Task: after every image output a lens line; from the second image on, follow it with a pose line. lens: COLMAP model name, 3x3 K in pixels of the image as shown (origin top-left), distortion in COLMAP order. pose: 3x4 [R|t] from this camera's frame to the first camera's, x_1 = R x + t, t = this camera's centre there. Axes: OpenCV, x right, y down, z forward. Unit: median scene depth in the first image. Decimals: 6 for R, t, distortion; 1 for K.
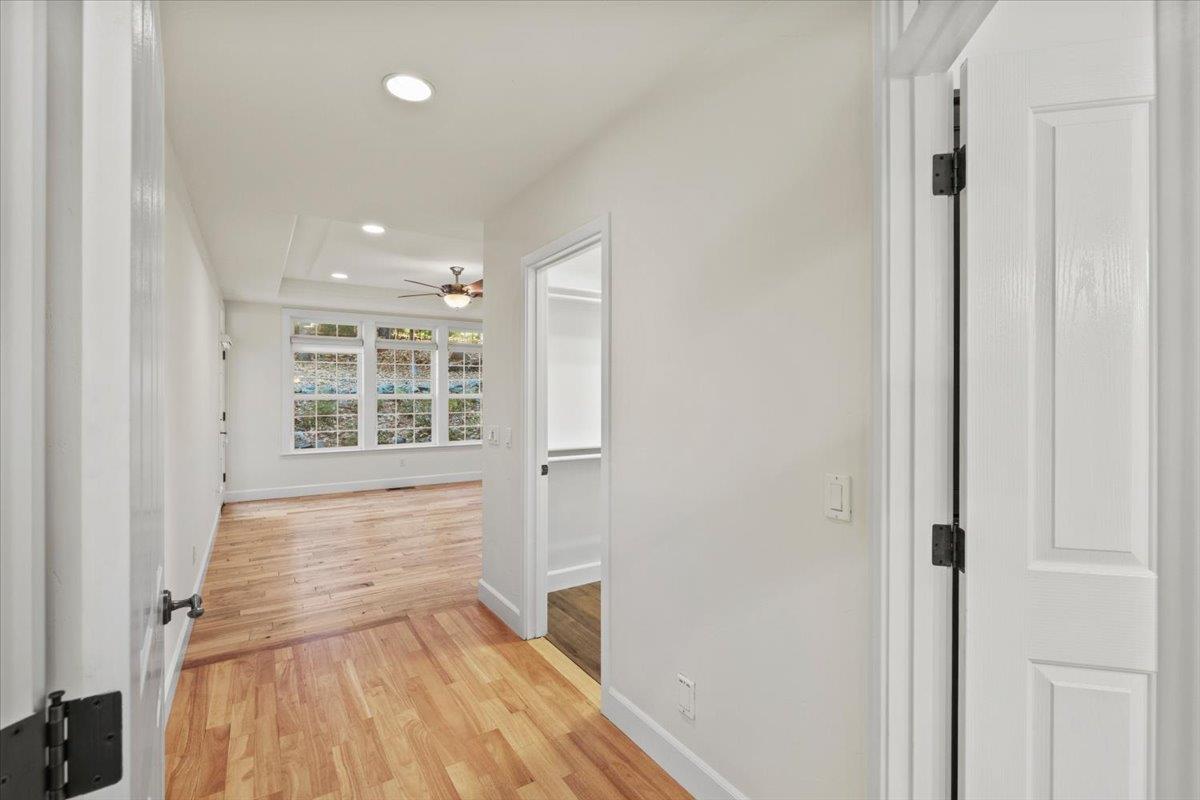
lens RADIAL K [[516.5, 0, 598.3], [0, 516.5, 394.2], [0, 0, 1]] dist [-0.000952, -0.000072]
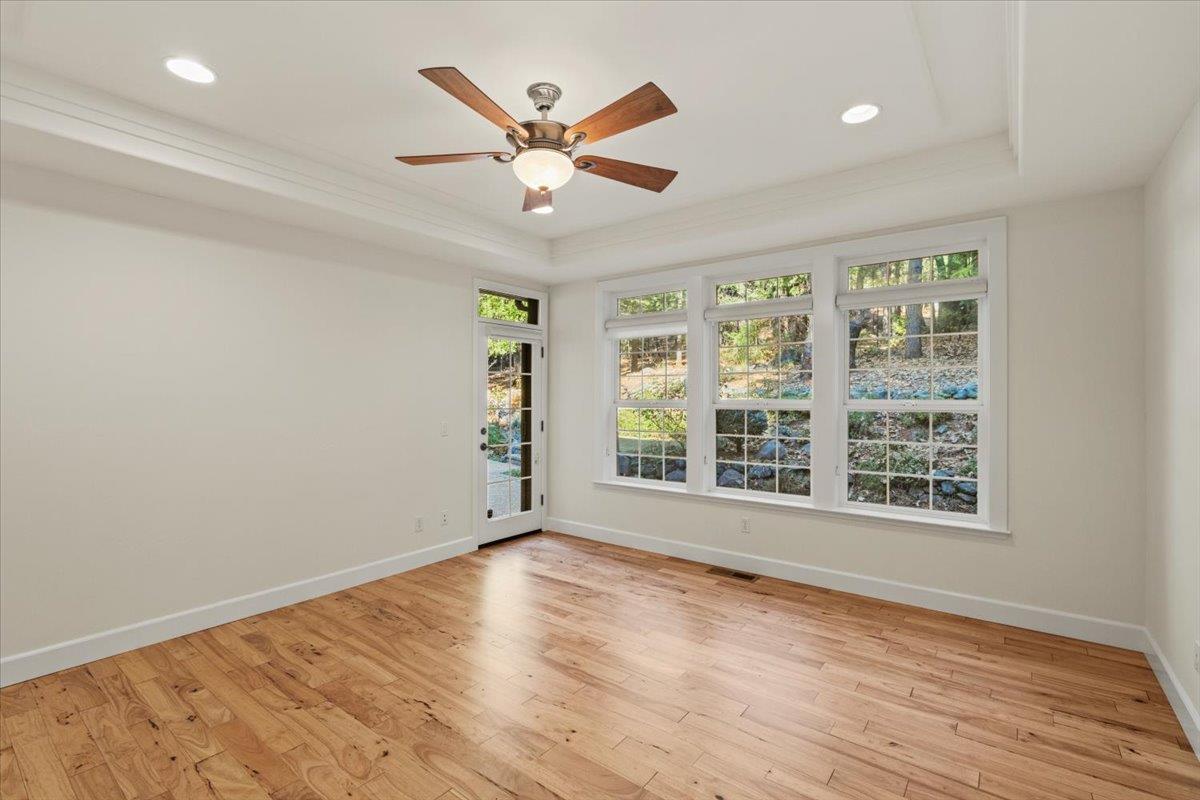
lens RADIAL K [[555.0, 0, 600.0], [0, 555.0, 400.0], [0, 0, 1]] dist [-0.000558, -0.000044]
pose [[0.291283, -0.000573, -0.956637, 0.109255], [0.000016, 1.000000, -0.000594, 0.000971], [0.956637, 0.000157, 0.291283, 0.729205]]
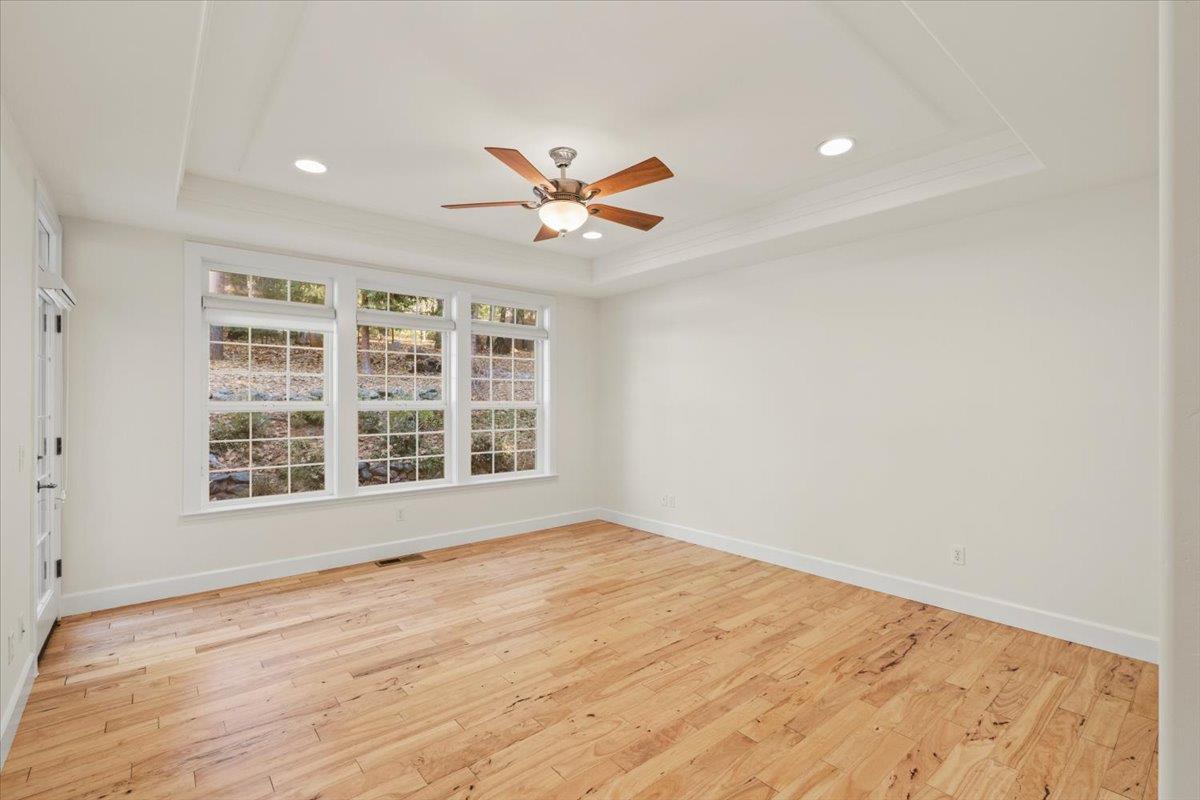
lens RADIAL K [[548.4, 0, 616.6], [0, 548.4, 399.1], [0, 0, 1]] dist [0.000821, 0.000281]
pose [[0.992792, 0.000613, 0.119845, -0.230951], [-0.000273, 0.999996, -0.002858, -0.001532], [-0.119846, 0.002805, 0.992789, 0.373408]]
